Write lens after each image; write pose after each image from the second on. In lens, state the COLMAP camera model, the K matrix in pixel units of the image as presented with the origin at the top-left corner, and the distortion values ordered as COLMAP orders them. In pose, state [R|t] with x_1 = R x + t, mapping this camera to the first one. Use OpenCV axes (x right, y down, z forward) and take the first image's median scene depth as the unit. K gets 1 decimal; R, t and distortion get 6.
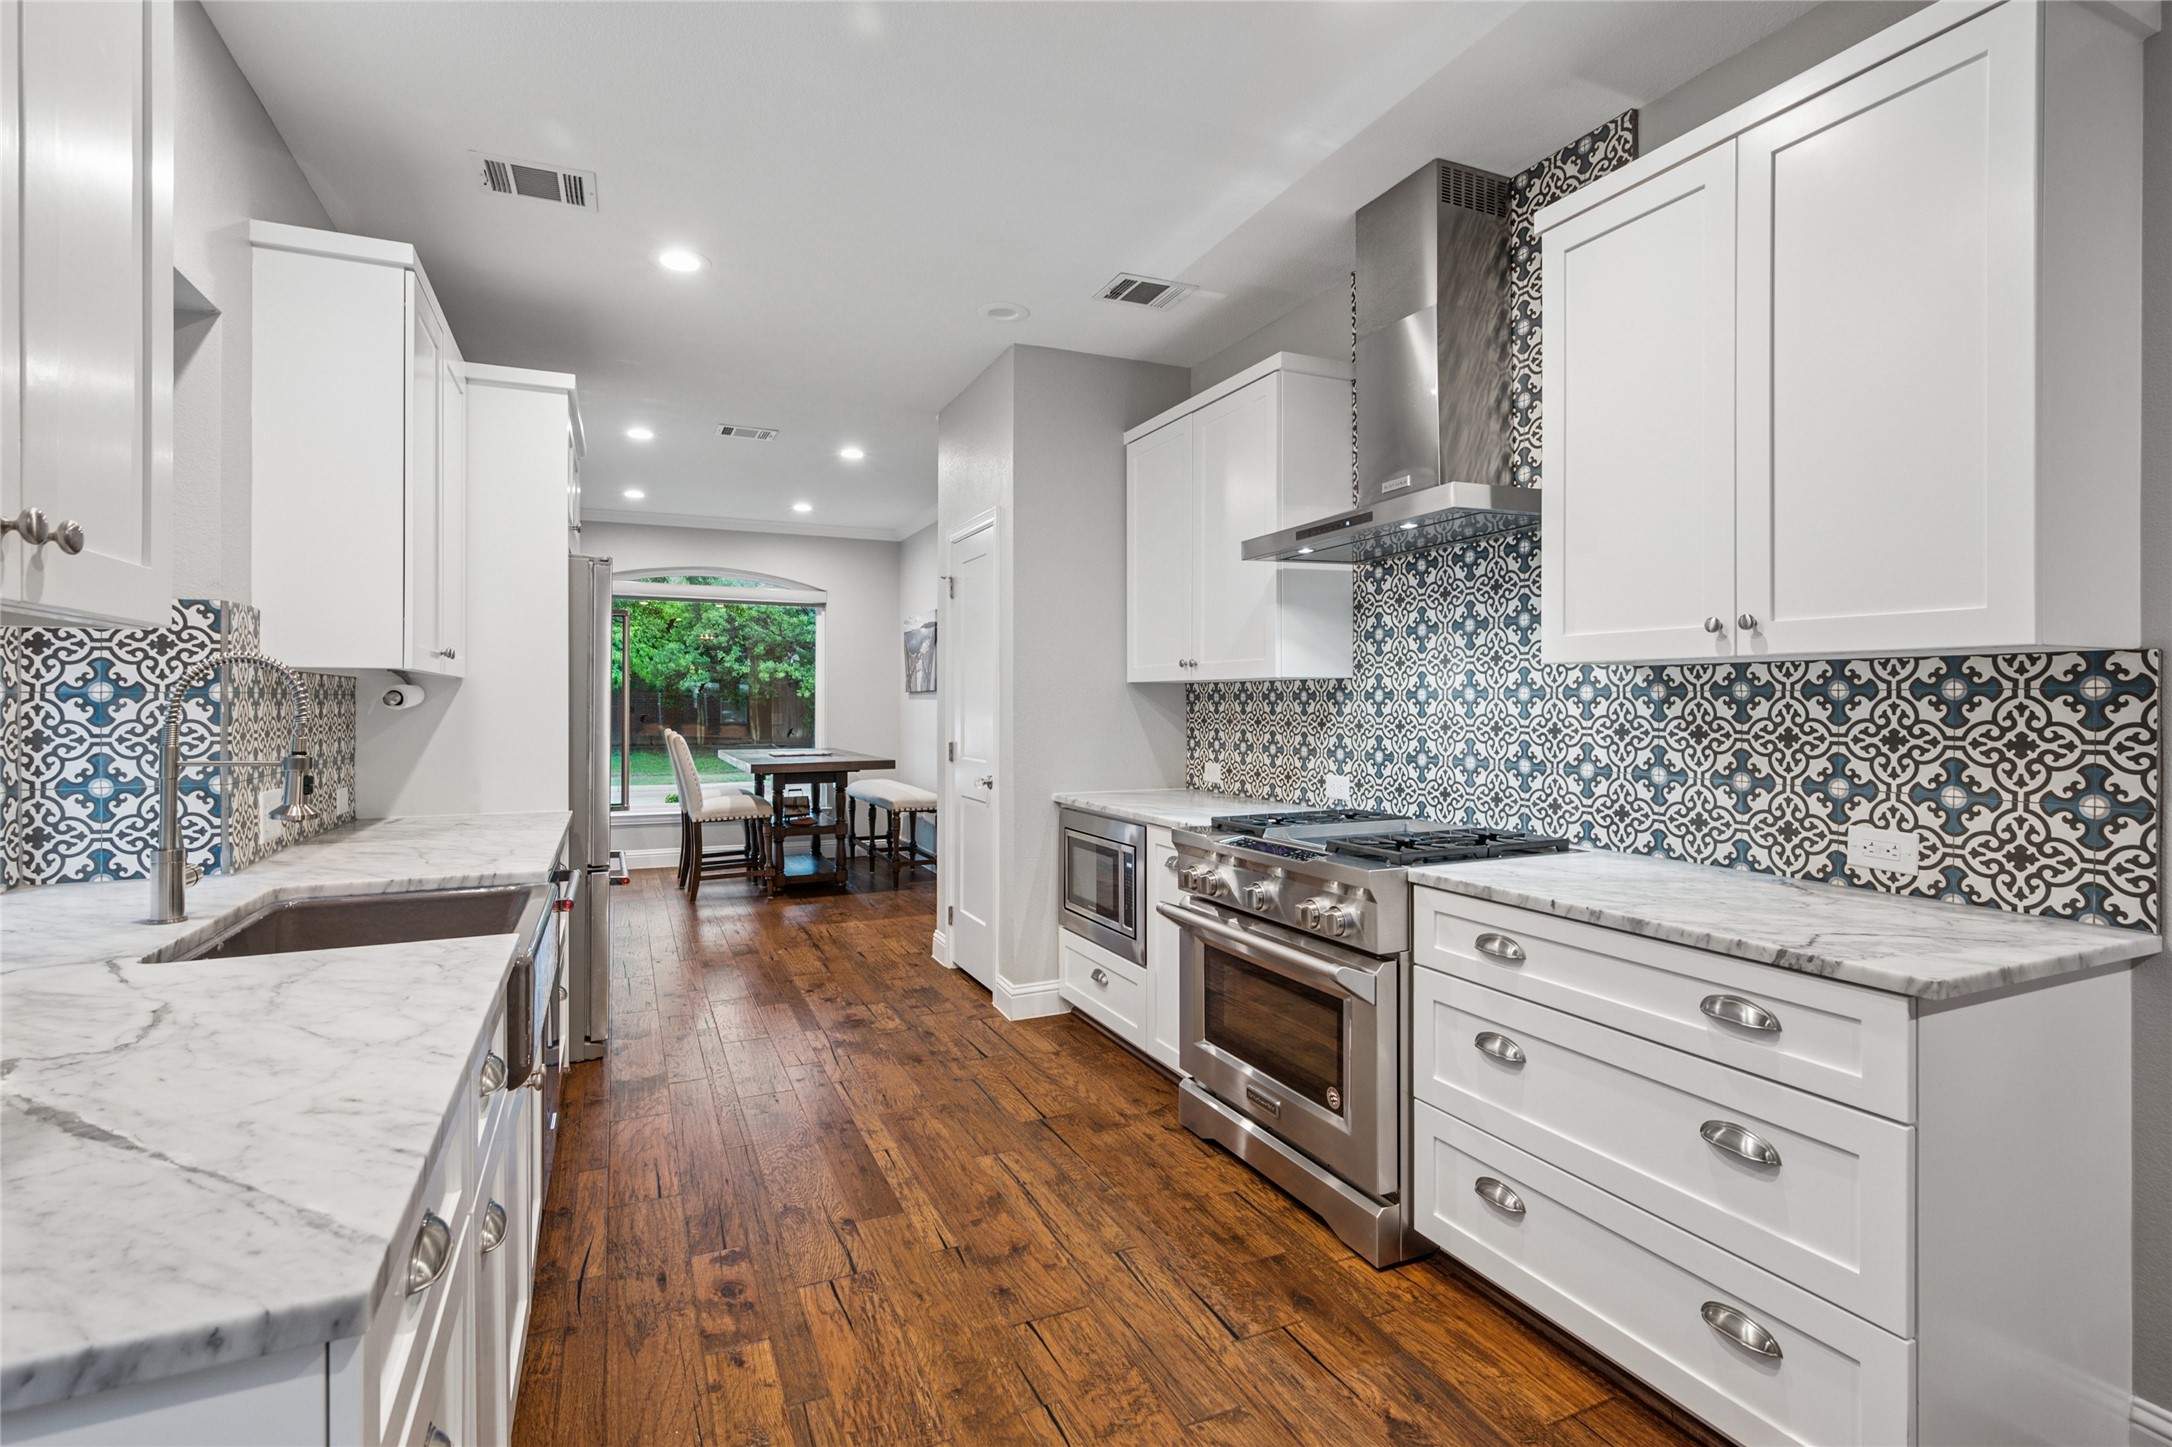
lens RADIAL K [[1040.8, 0, 1110.8], [0, 1040.8, 759.5], [0, 0, 1]] dist [-0.002022, -0.001137]
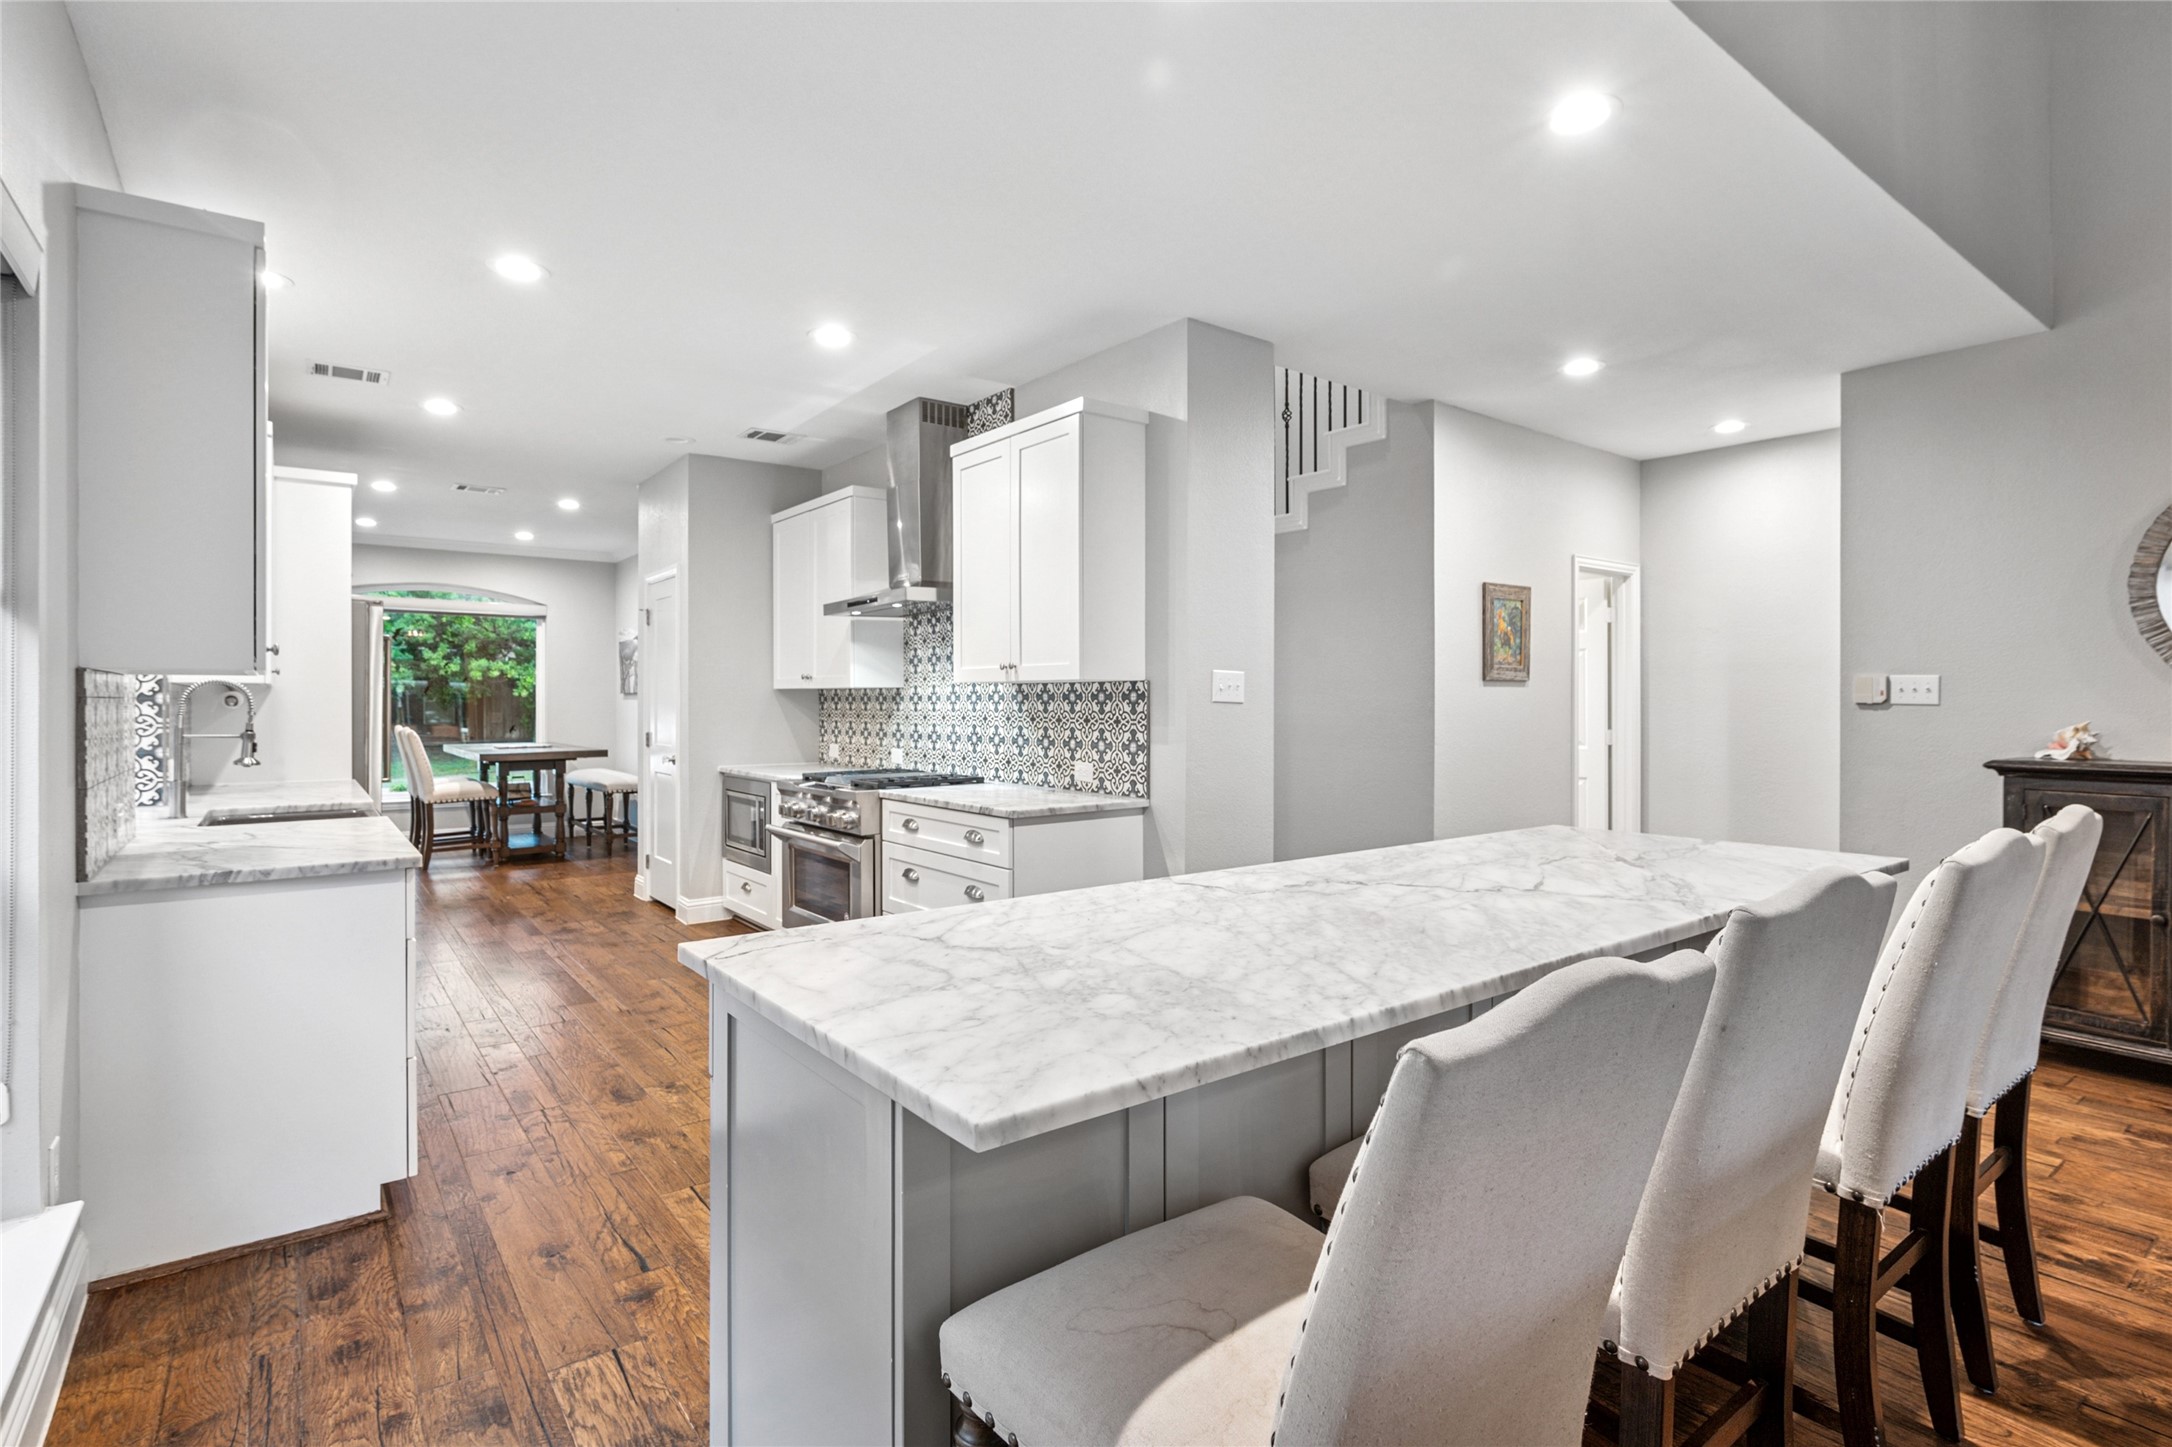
lens RADIAL K [[1062.0, 0, 1088.4], [0, 1062.0, 733.0], [0, 0, 1]] dist [-0.002388, -0.000041]
pose [[0.978845, -0.007463, 0.204468, 0.176314], [0.012504, 0.999649, -0.023374, 0.033410], [-0.204222, 0.025436, 0.978594, -0.653387]]
